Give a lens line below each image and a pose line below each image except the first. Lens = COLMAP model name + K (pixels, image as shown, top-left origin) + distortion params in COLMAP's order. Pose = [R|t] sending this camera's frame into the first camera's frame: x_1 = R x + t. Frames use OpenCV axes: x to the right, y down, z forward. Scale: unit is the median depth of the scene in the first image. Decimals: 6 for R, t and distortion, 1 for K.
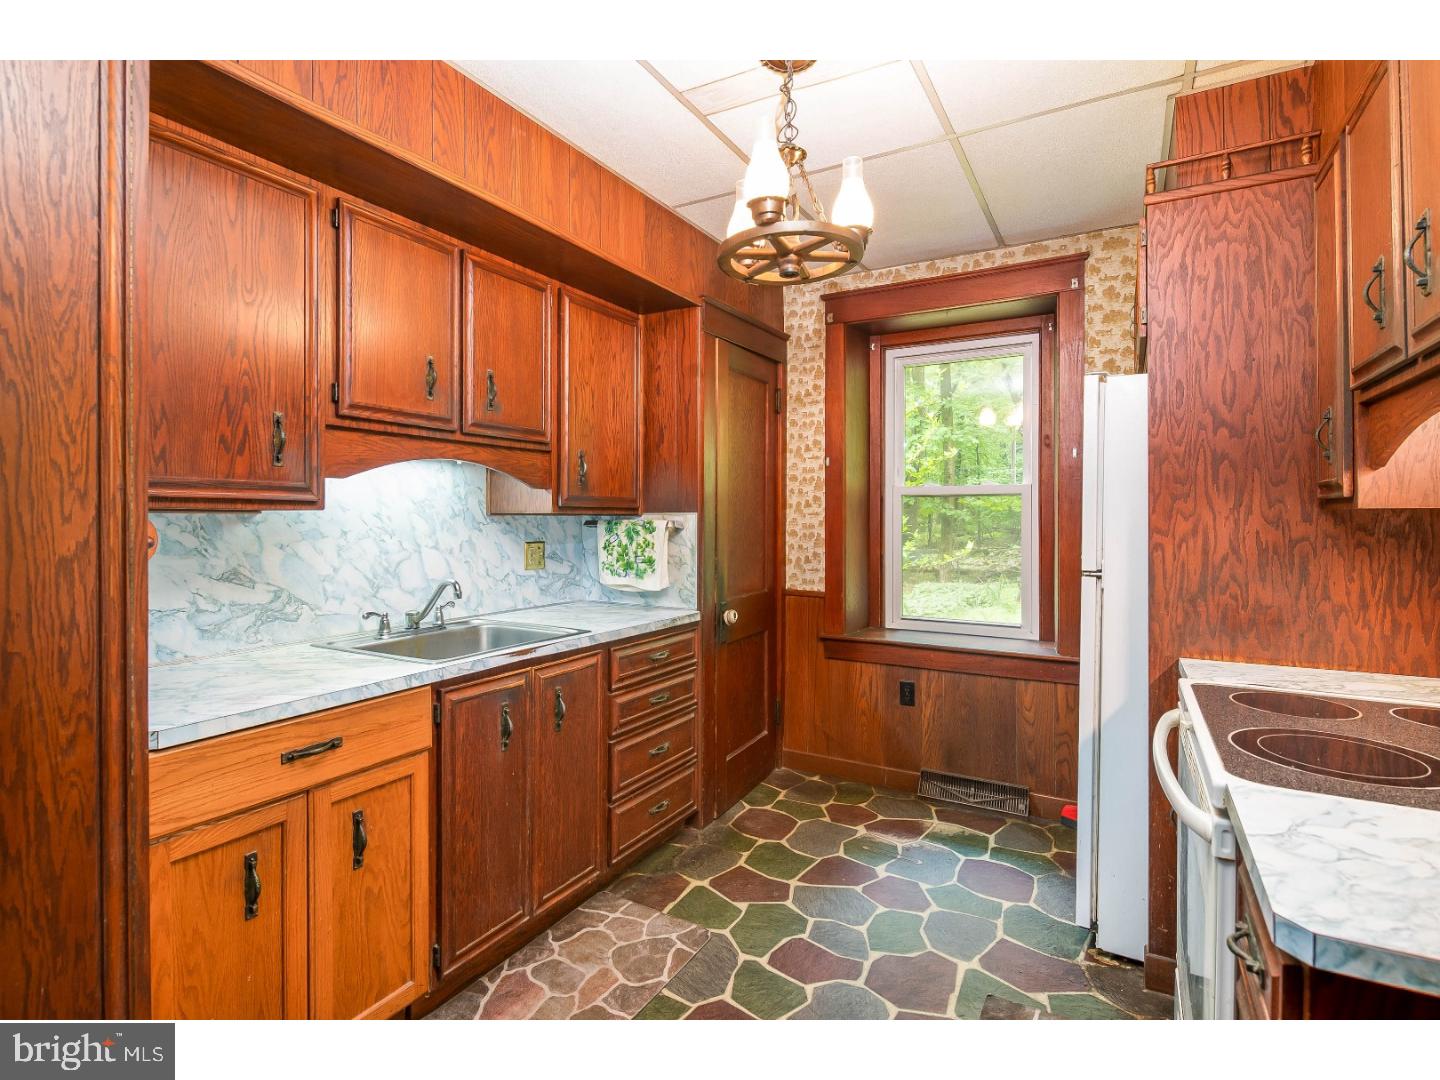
lens RADIAL K [[739.8, 0, 699.3], [0, 739.8, 517.9], [0, 0, 1]] dist [0.009286, -0.008054]
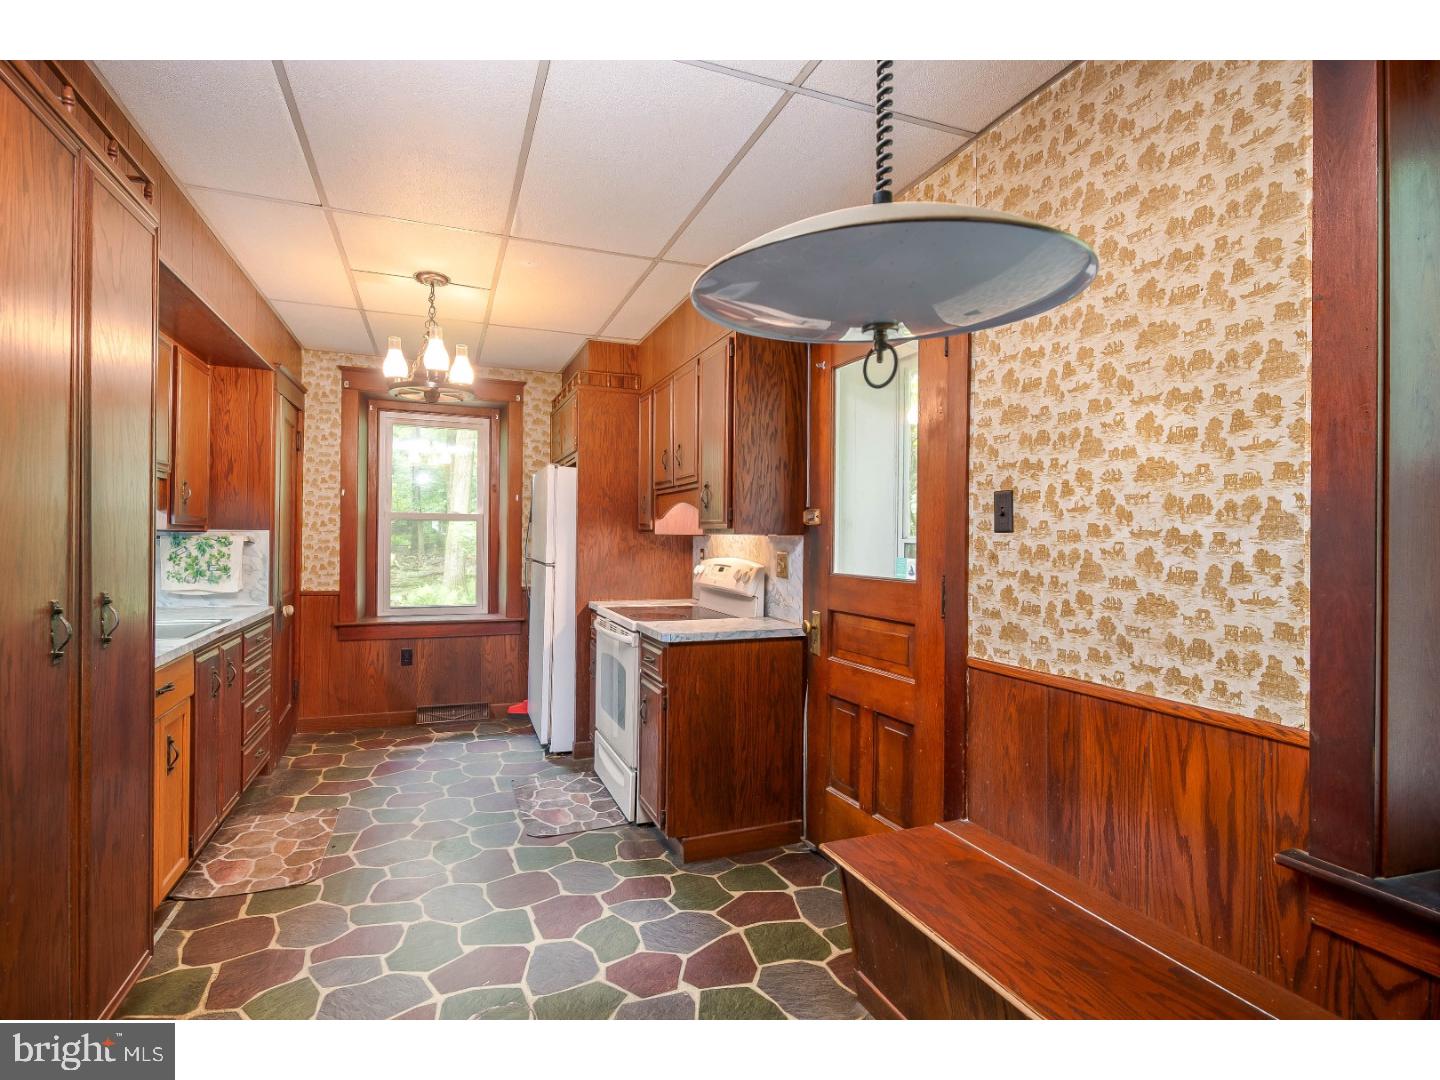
lens RADIAL K [[739.8, 0, 722.5], [0, 739.8, 521.2], [0, 0, 1]] dist [0.009286, -0.008054]
pose [[0.626020, 0.022530, 0.779482, -0.630846], [-0.009378, 0.999728, -0.021364, -0.003204], [-0.779751, 0.006064, 0.626060, -0.520526]]
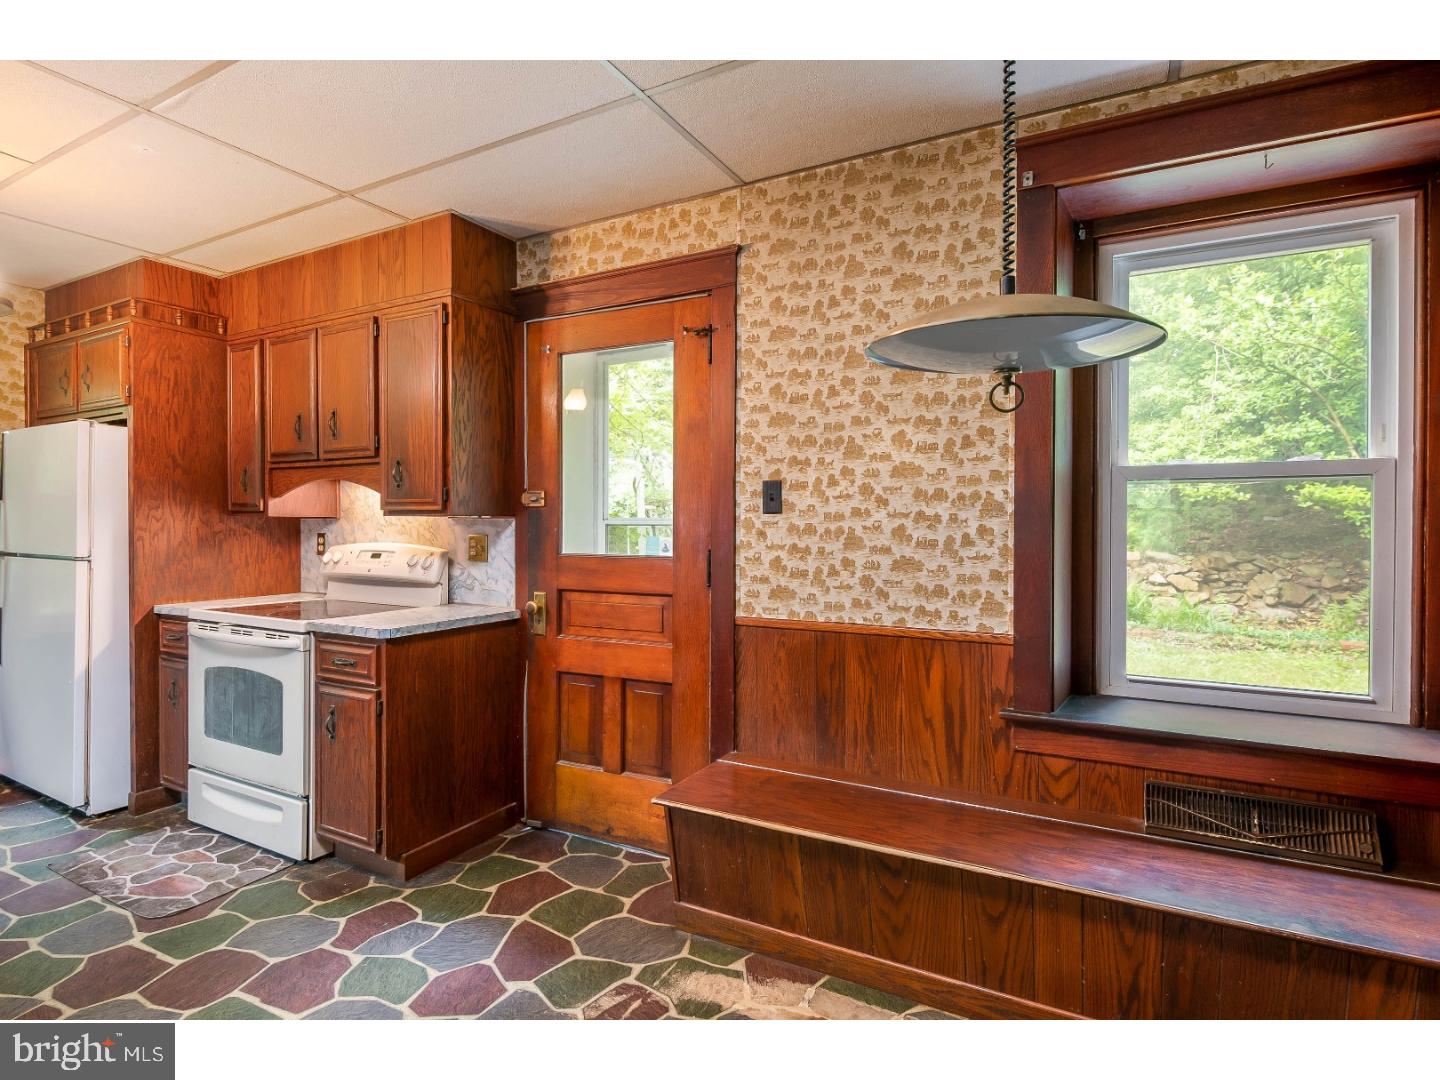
lens RADIAL K [[739.8, 0, 705.5], [0, 739.8, 515.0], [0, 0, 1]] dist [0.009286, -0.008054]
pose [[-0.023082, 0.012032, 0.999661, -0.810523], [-0.003442, 0.999921, -0.012115, 0.002795], [-0.999728, -0.003720, -0.023038, -0.146122]]
